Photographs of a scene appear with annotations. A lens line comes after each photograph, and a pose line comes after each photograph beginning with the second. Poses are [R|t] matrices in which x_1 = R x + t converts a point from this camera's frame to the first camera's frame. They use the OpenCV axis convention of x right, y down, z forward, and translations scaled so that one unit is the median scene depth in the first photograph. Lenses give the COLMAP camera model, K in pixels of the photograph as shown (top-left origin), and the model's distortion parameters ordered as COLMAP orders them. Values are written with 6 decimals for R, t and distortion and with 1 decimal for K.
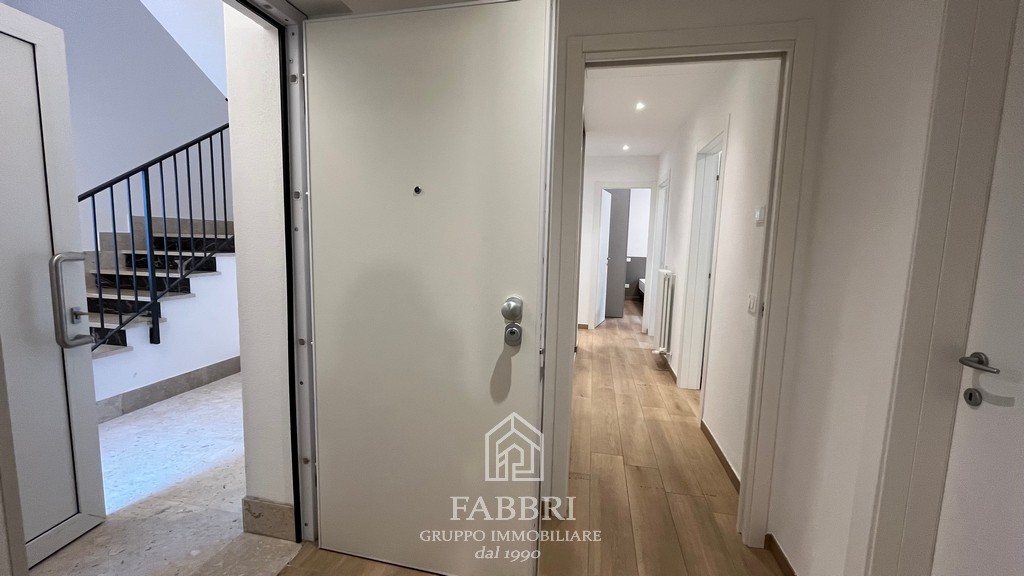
lens RADIAL K [[414.6, 0, 510.0], [0, 414.6, 286.7], [0, 0, 1]] dist [-0.002559, -0.001472]
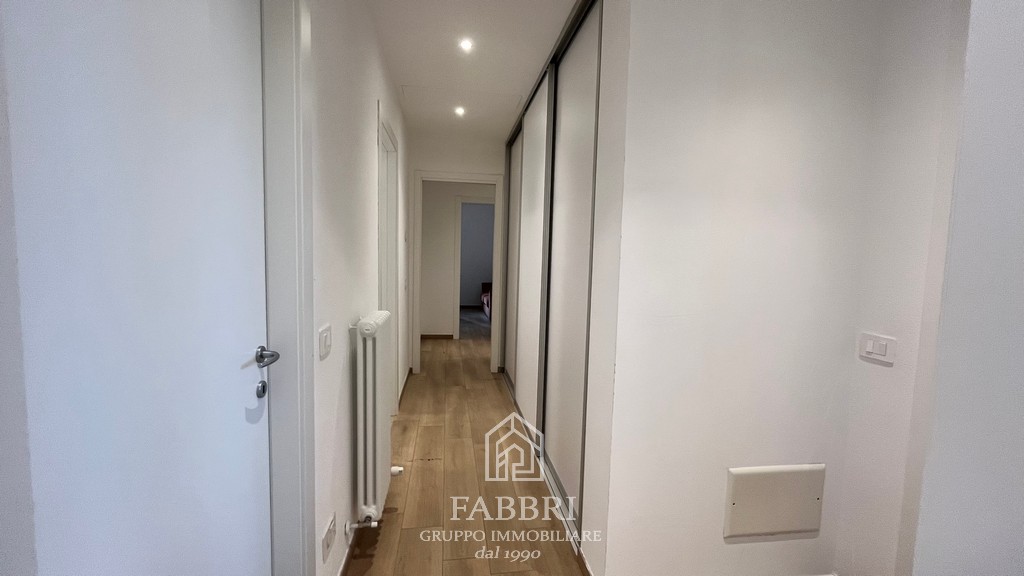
lens RADIAL K [[414.6, 0, 510.0], [0, 414.6, 286.5], [0, 0, 1]] dist [-0.002559, -0.001472]
pose [[-0.938436, -0.017405, -0.345015, 0.543867], [-0.083017, 0.980825, 0.176327, -0.215588], [0.335330, 0.194114, -0.921886, 1.991345]]
